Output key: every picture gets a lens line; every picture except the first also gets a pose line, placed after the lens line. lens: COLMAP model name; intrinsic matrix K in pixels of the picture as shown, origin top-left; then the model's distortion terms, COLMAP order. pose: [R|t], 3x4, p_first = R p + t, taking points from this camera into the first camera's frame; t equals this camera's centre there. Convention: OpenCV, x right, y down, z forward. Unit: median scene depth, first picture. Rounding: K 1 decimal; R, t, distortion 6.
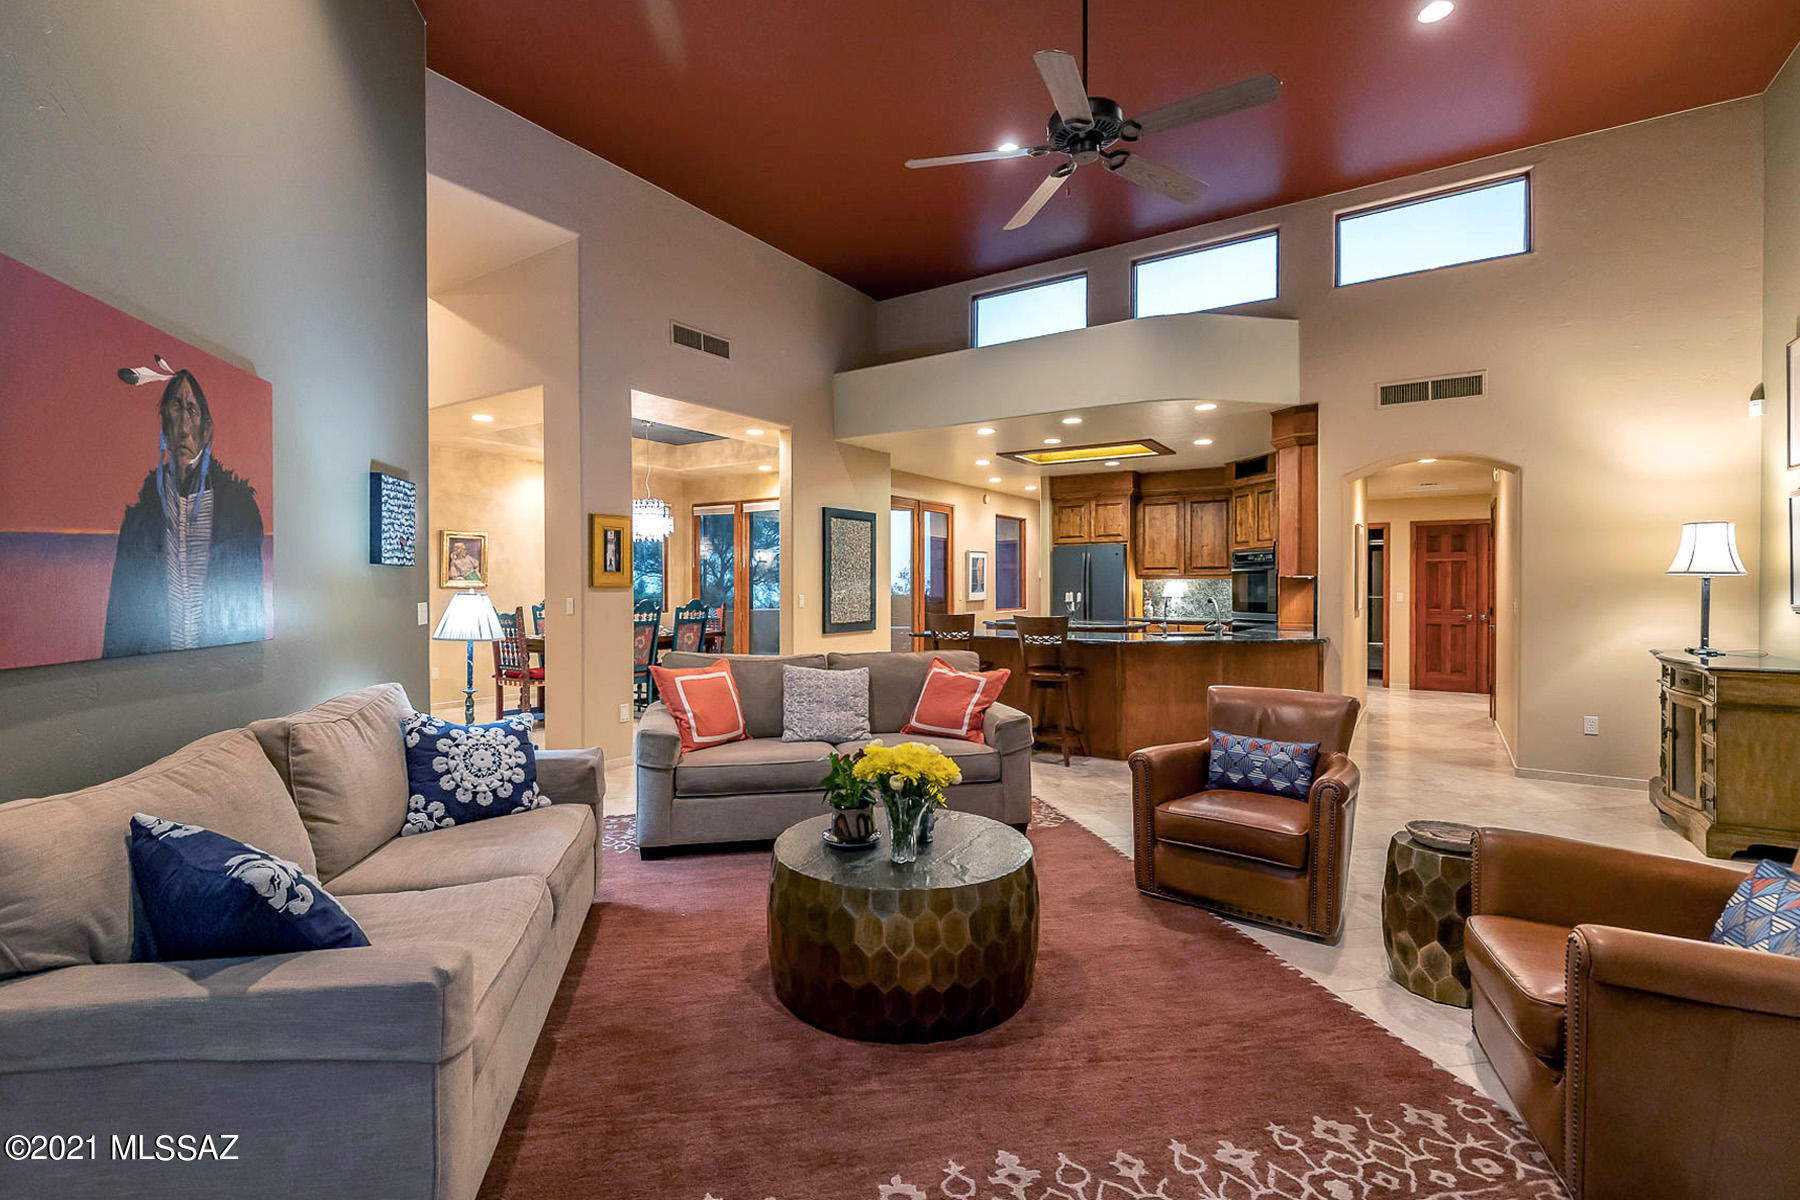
lens RADIAL K [[825.5, 0, 887.0], [0, 825.5, 593.1], [0, 0, 1]] dist [-0.001227, 0.000002]
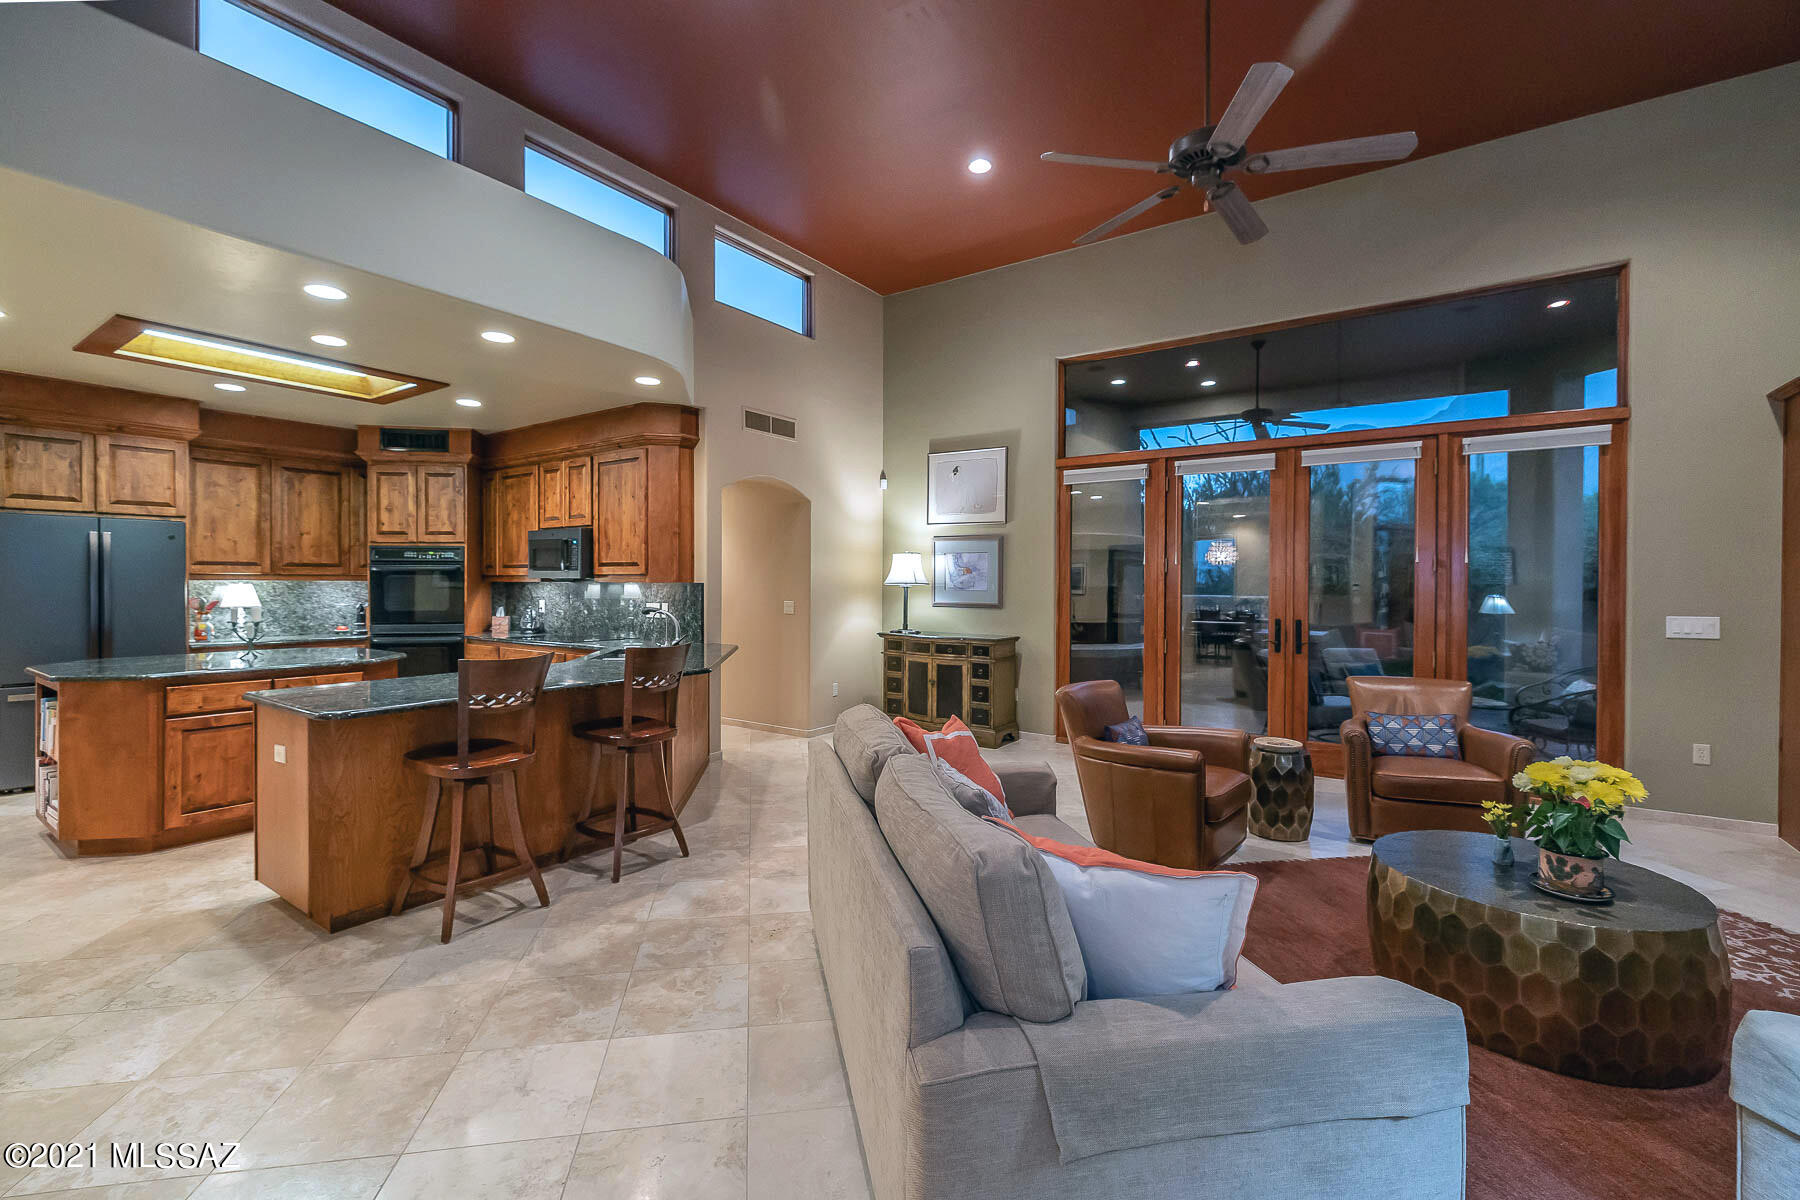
lens RADIAL K [[772.9, 0, 879.7], [0, 772.9, 585.5], [0, 0, 1]] dist [0.000744, -0.000345]
pose [[0.028354, -0.004809, 0.999586, -0.346172], [0.005254, 0.999975, 0.004662, -0.017681], [-0.999584, 0.005120, 0.028378, 0.653404]]
